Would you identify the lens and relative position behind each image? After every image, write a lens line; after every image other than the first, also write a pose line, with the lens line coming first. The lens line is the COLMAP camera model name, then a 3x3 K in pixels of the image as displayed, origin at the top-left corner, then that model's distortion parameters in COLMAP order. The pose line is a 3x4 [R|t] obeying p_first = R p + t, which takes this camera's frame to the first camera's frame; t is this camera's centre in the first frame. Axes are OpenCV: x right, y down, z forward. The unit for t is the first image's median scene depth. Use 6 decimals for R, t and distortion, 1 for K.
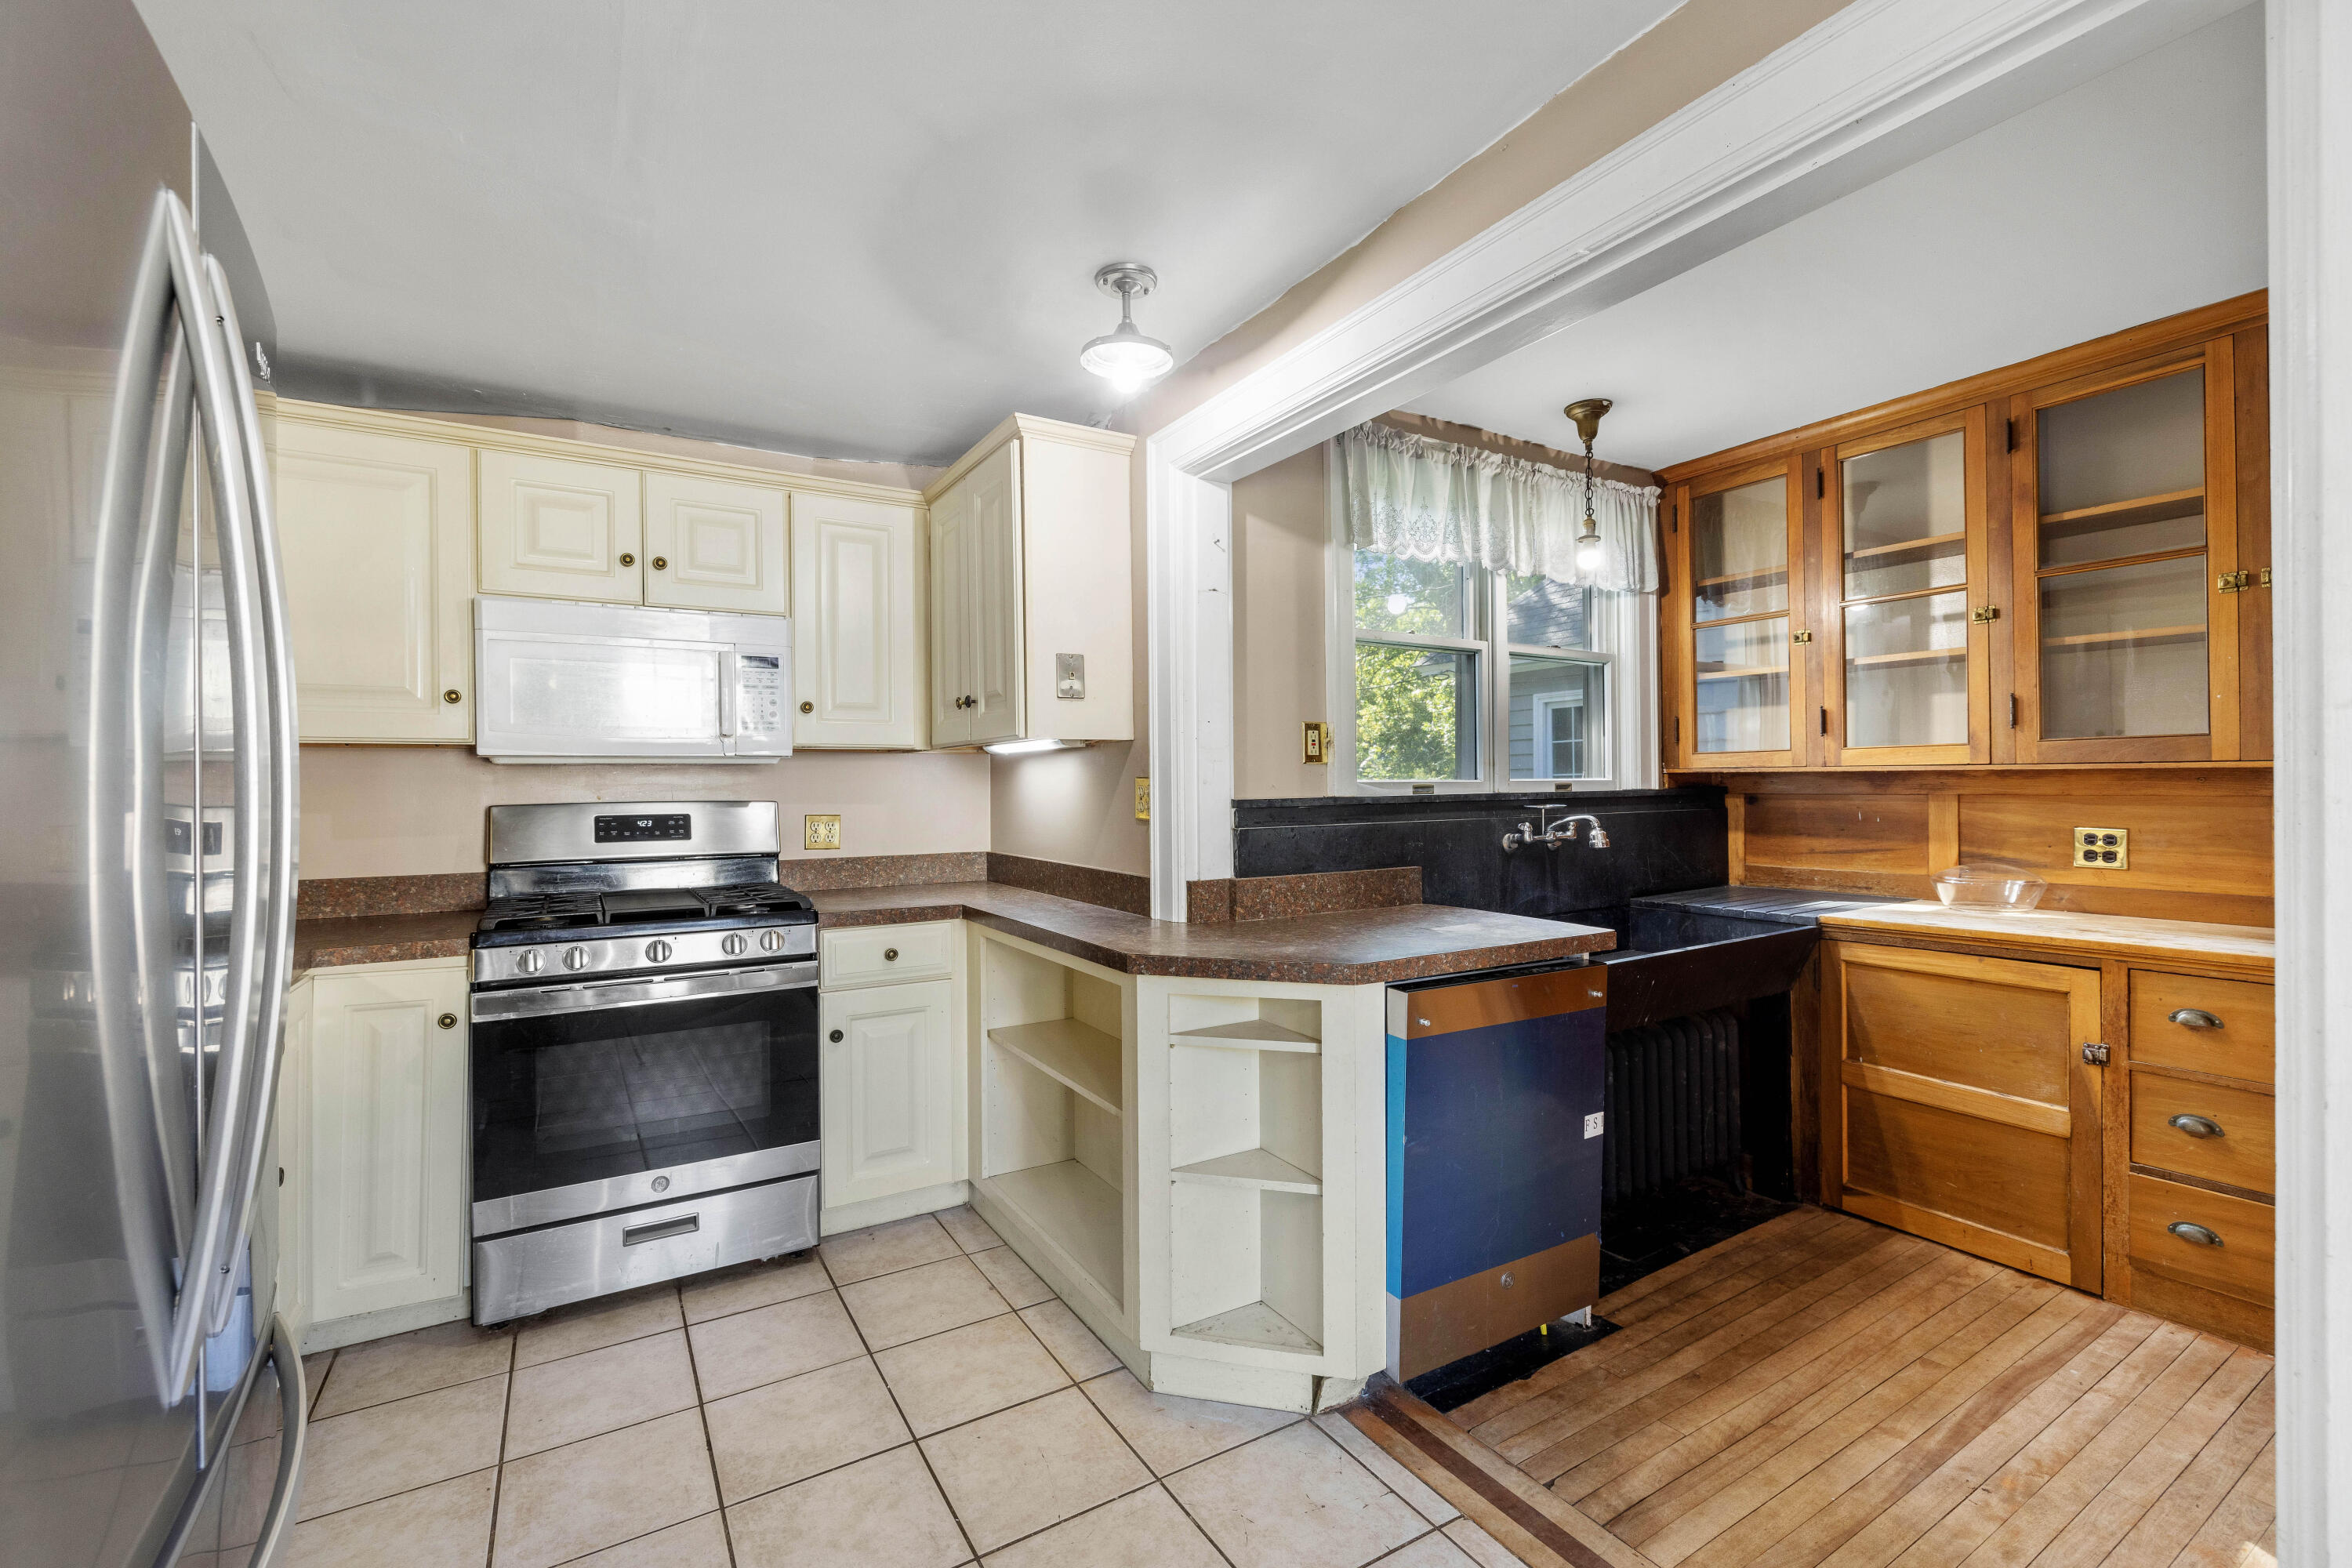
lens RADIAL K [[983.7, 0, 1175.4], [0, 983.7, 786.9], [0, 0, 1]] dist [-0.001473, 0.000540]
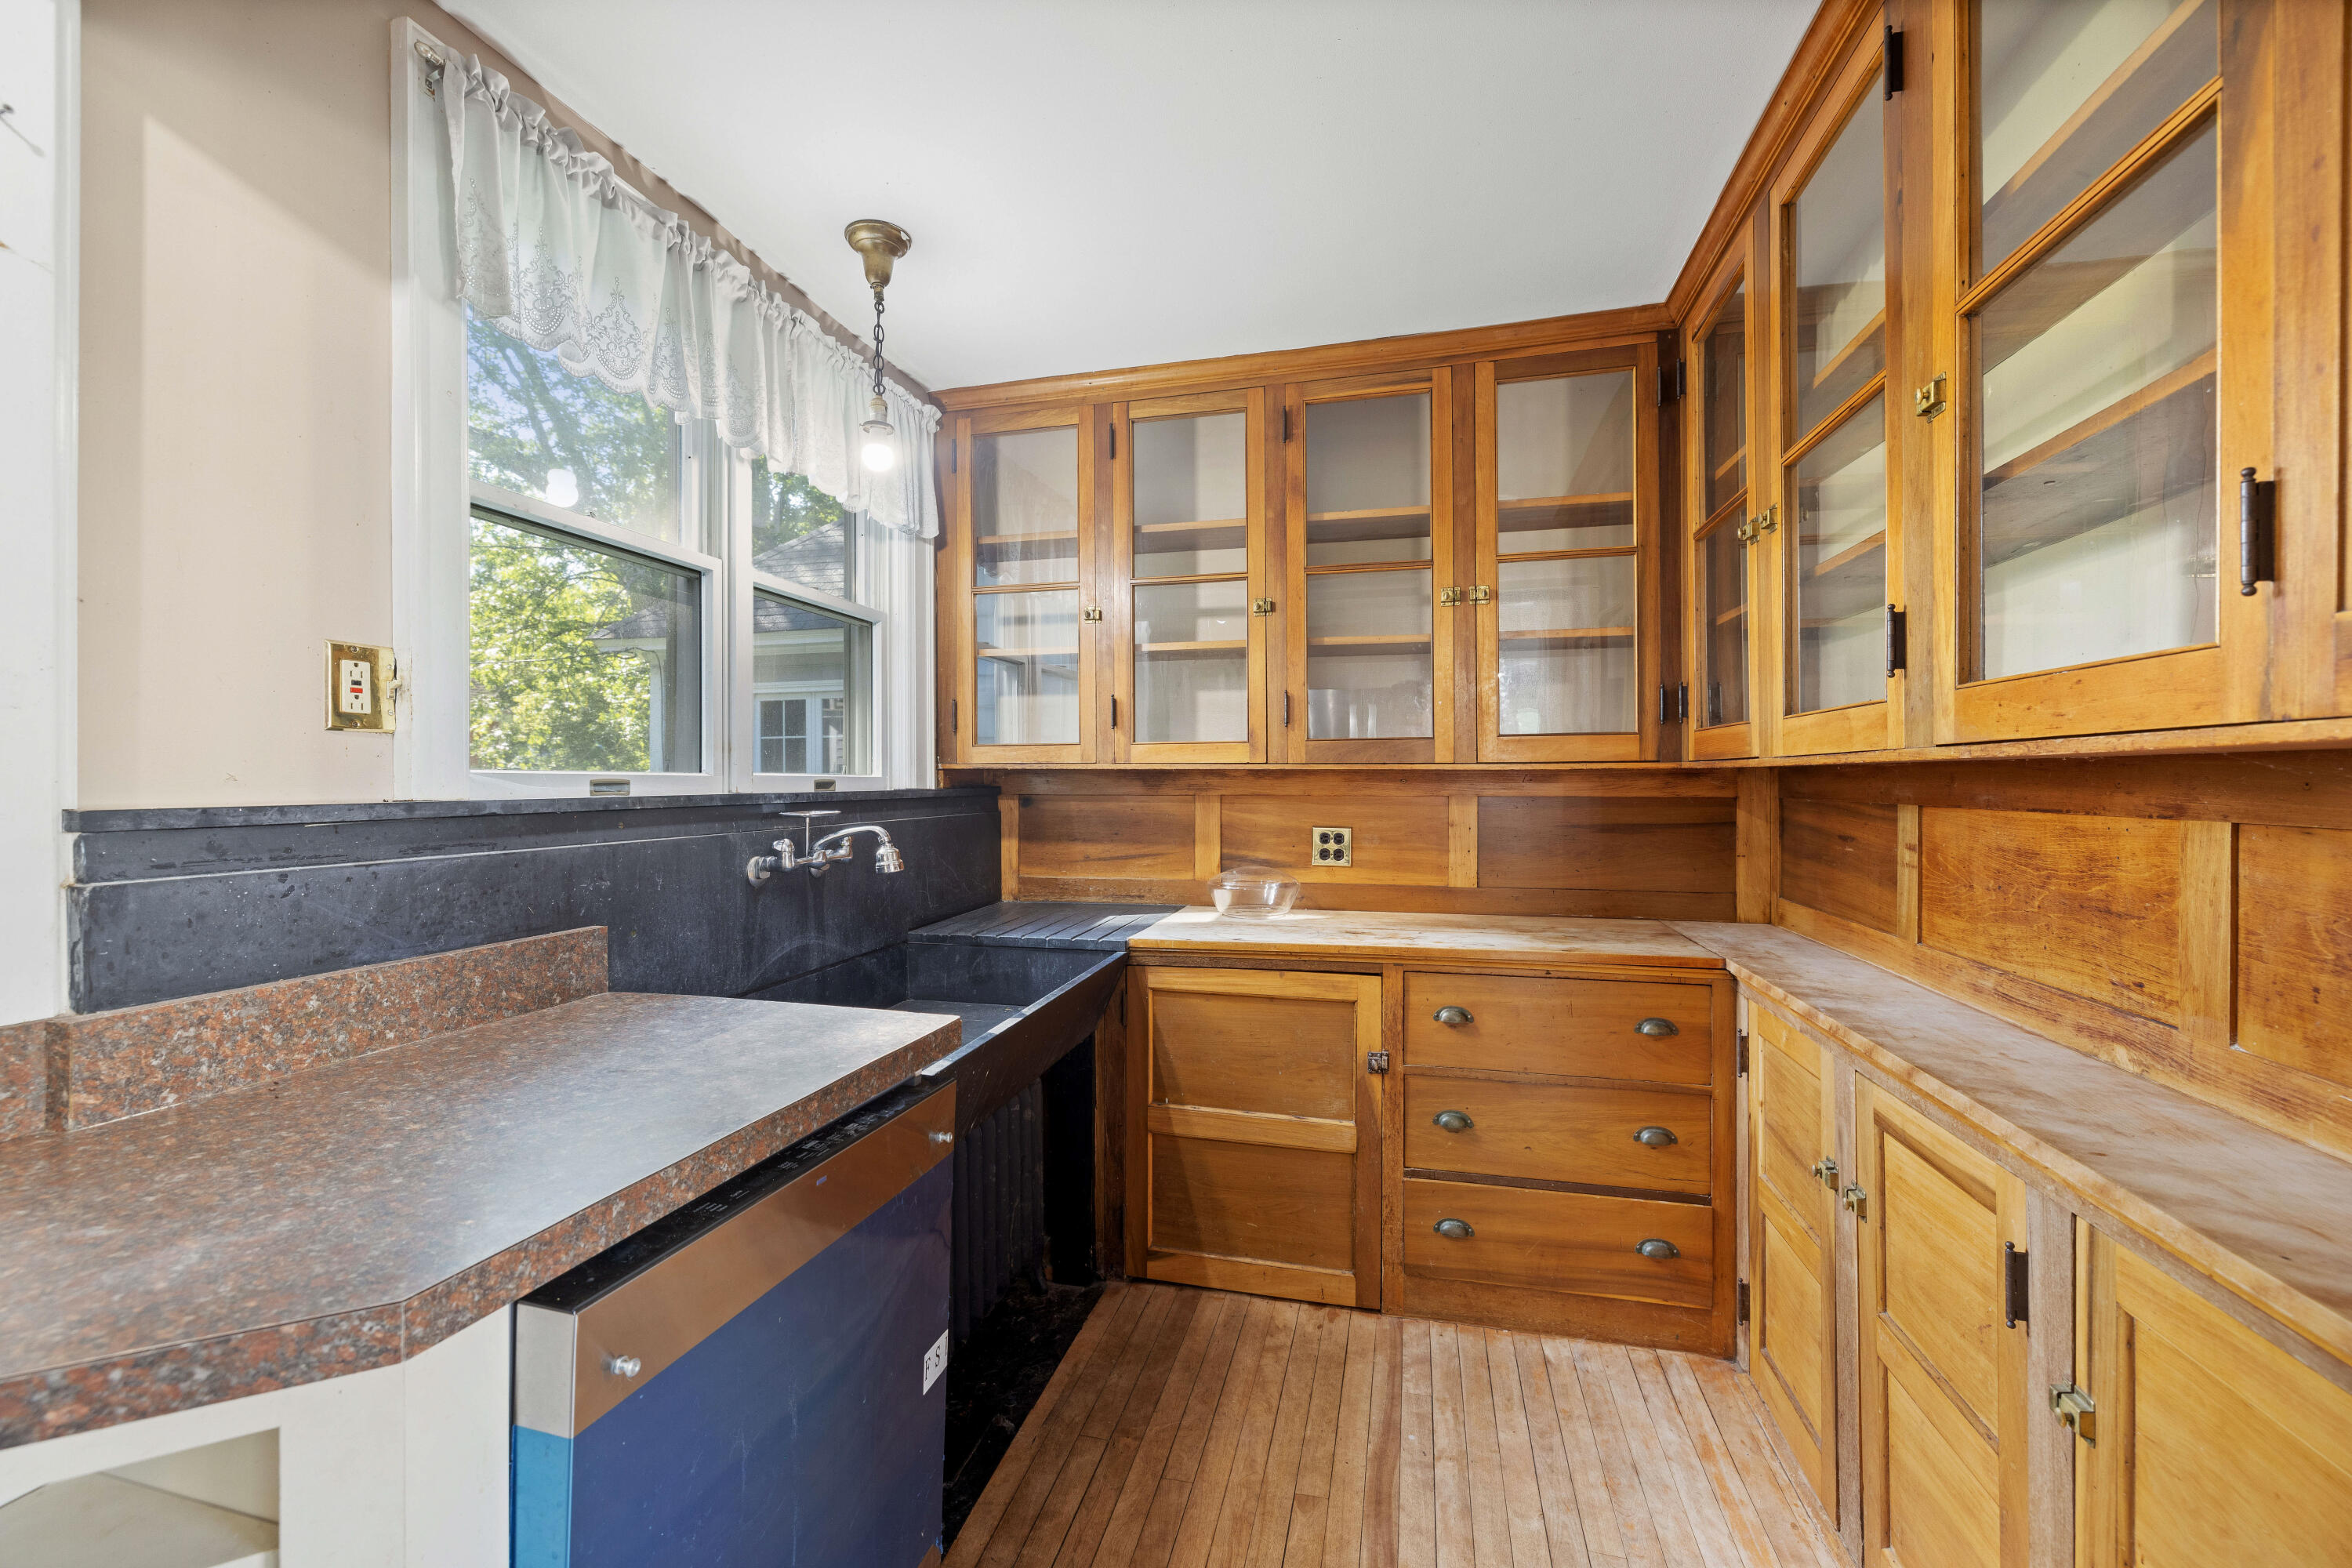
lens RADIAL K [[983.7, 0, 1156.4], [0, 983.7, 783.1], [0, 0, 1]] dist [-0.001473, 0.000540]
pose [[0.722745, 0.007609, 0.691073, 0.089450], [-0.004147, 0.999969, -0.006673, 0.002868], [-0.691102, 0.001957, 0.722754, 0.381930]]
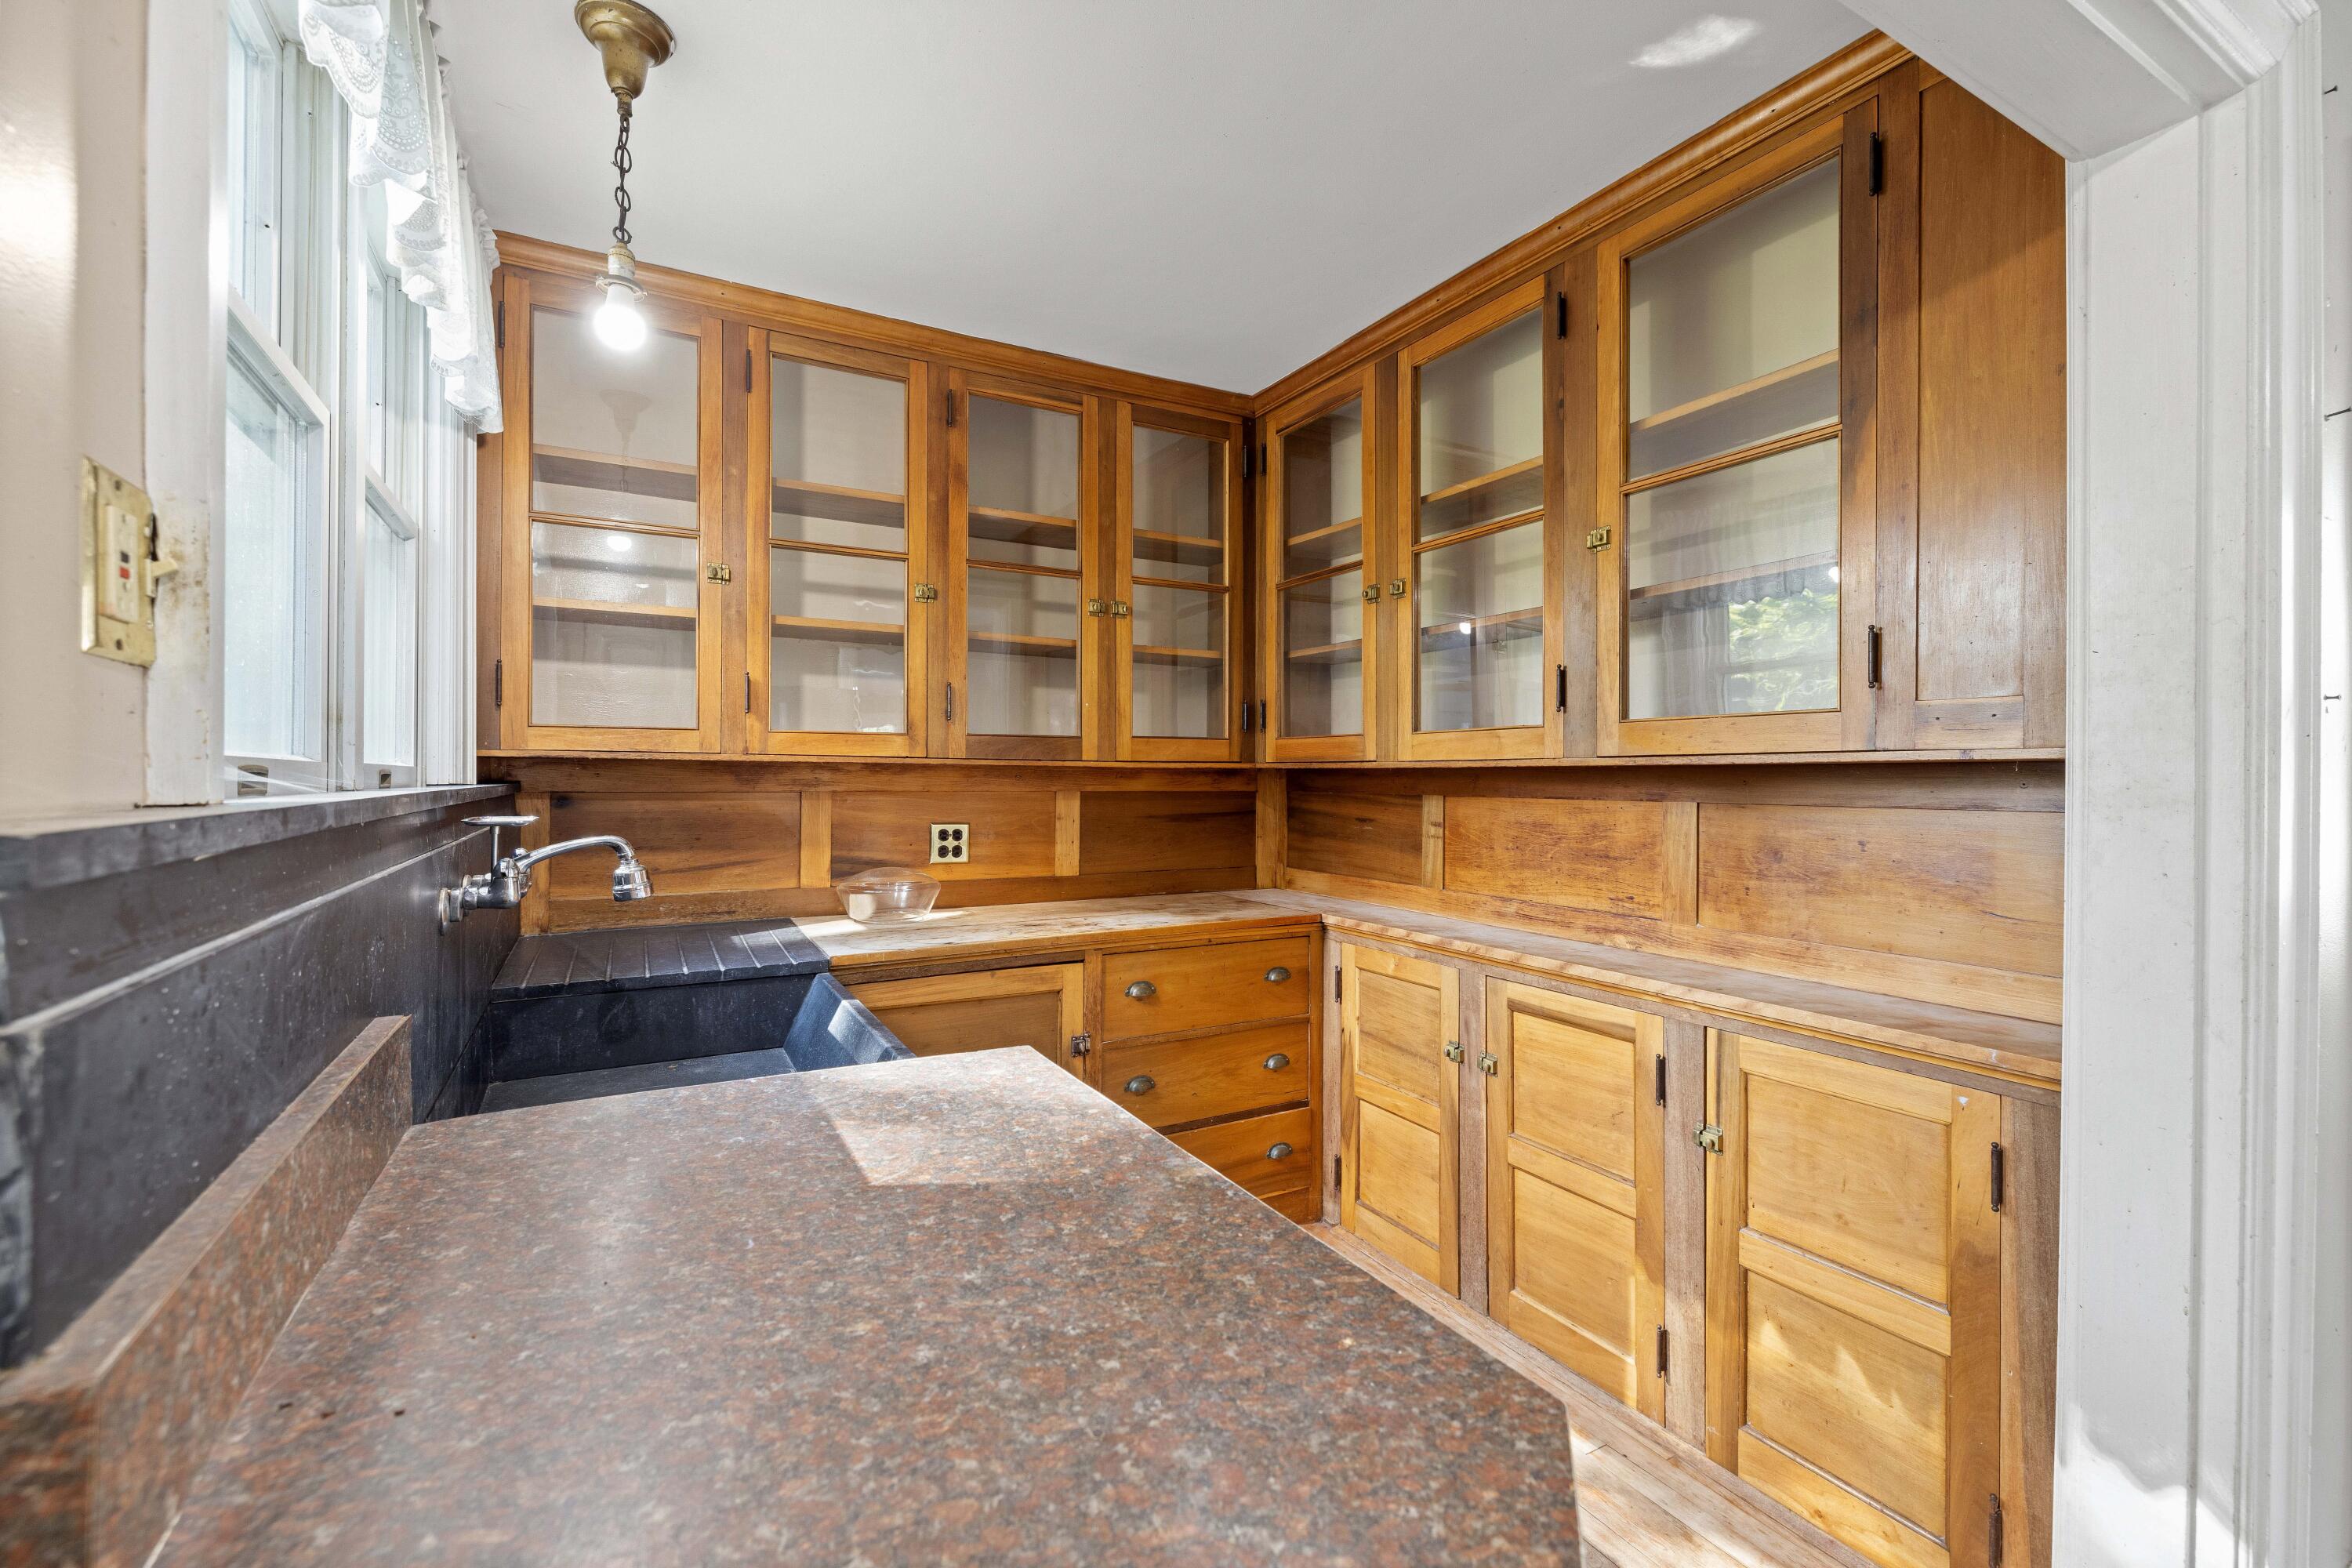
lens RADIAL K [[983.7, 0, 1171.5], [0, 983.7, 772.2], [0, 0, 1]] dist [-0.001473, 0.000540]
pose [[0.047187, 0.016605, 0.998748, -0.070346], [-0.002020, 0.999861, -0.016528, 0.004795], [-0.998884, -0.001237, 0.047214, 0.731615]]
